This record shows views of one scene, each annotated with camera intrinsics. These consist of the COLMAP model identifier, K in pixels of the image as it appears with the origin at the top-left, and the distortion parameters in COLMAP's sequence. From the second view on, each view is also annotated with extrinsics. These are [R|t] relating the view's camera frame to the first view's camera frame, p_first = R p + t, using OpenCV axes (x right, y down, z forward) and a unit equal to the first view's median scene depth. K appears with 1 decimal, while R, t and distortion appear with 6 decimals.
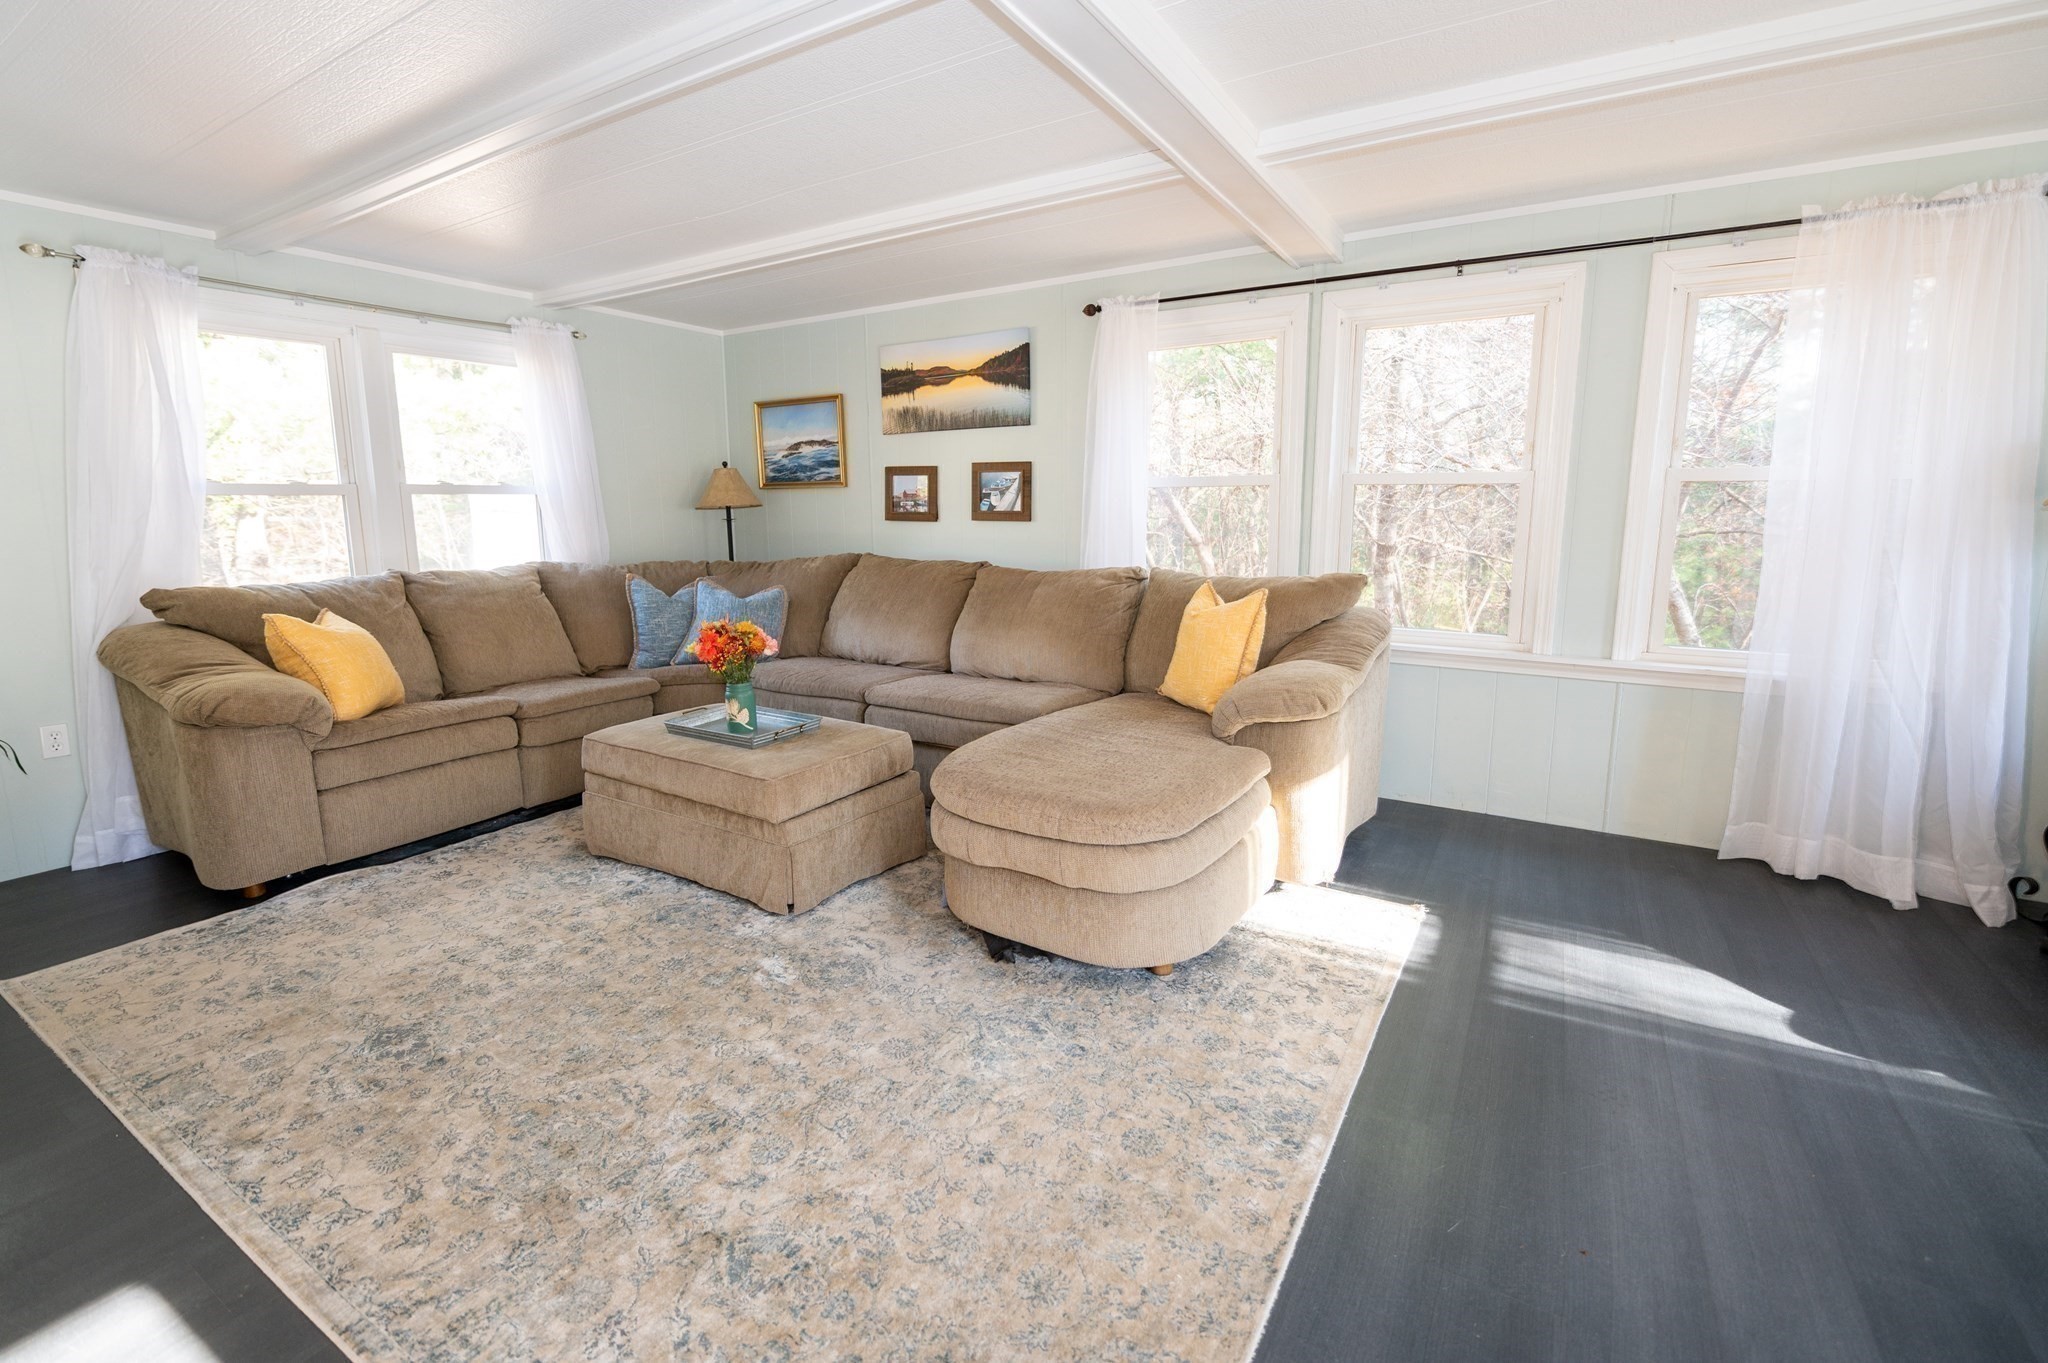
lens RADIAL K [[889.5, 0, 1014.8], [0, 889.5, 640.9], [0, 0, 1]] dist [-0.005068, -0.000557]
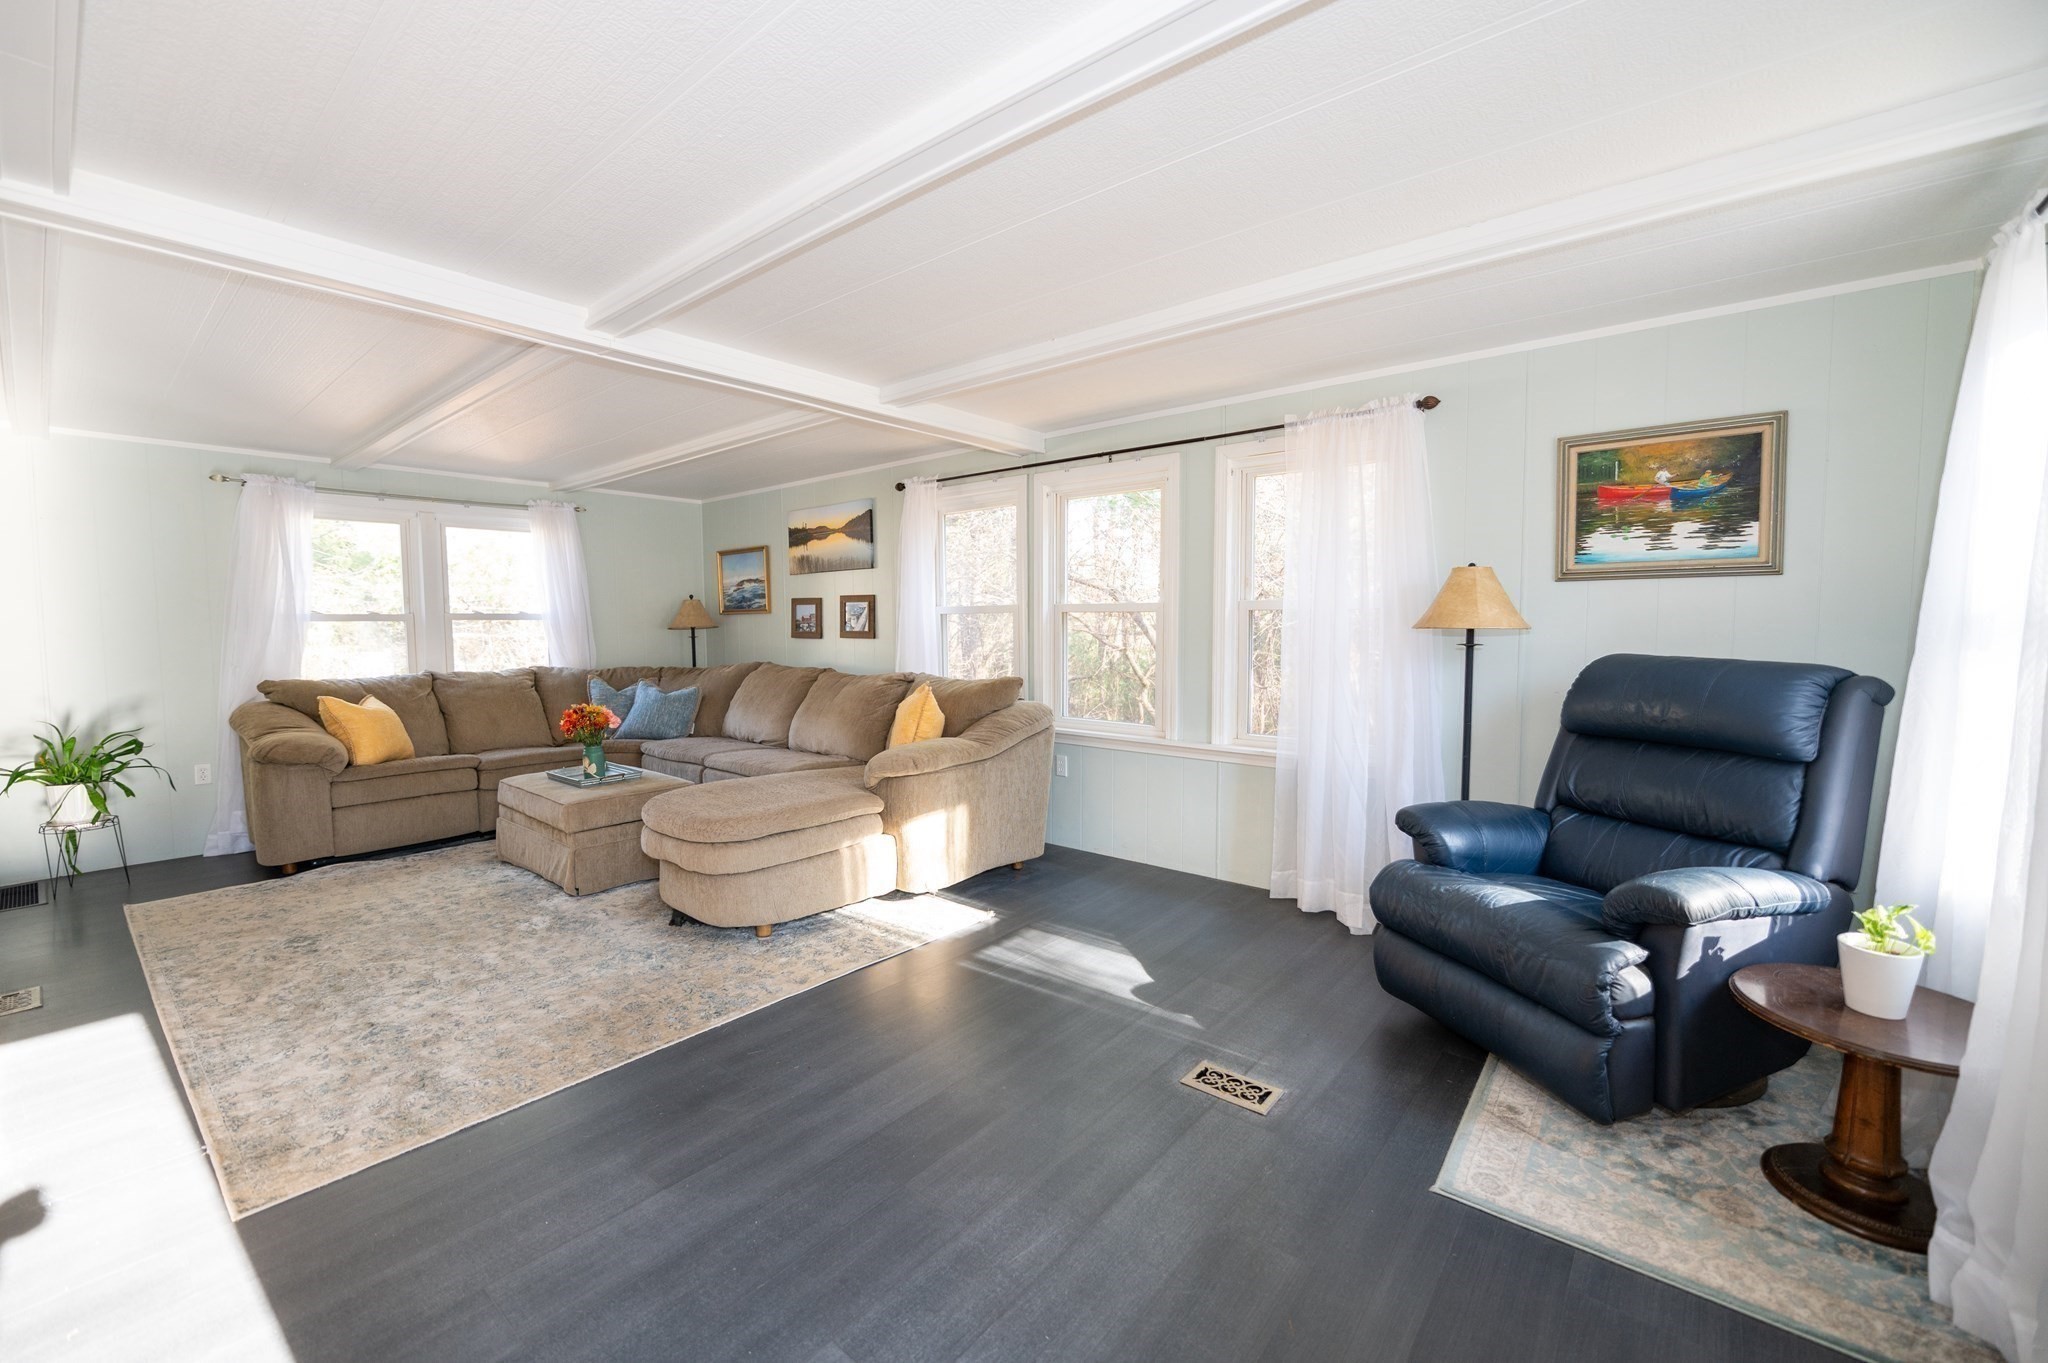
lens RADIAL K [[822.7, 0, 1017.6], [0, 822.7, 671.4], [0, 0, 1]] dist [-0.007201, 0.000271]
pose [[0.989413, 0.006975, -0.144959, 0.566159], [-0.020299, 0.995676, -0.090644, 0.030787], [0.143700, 0.092627, 0.985277, -0.254758]]
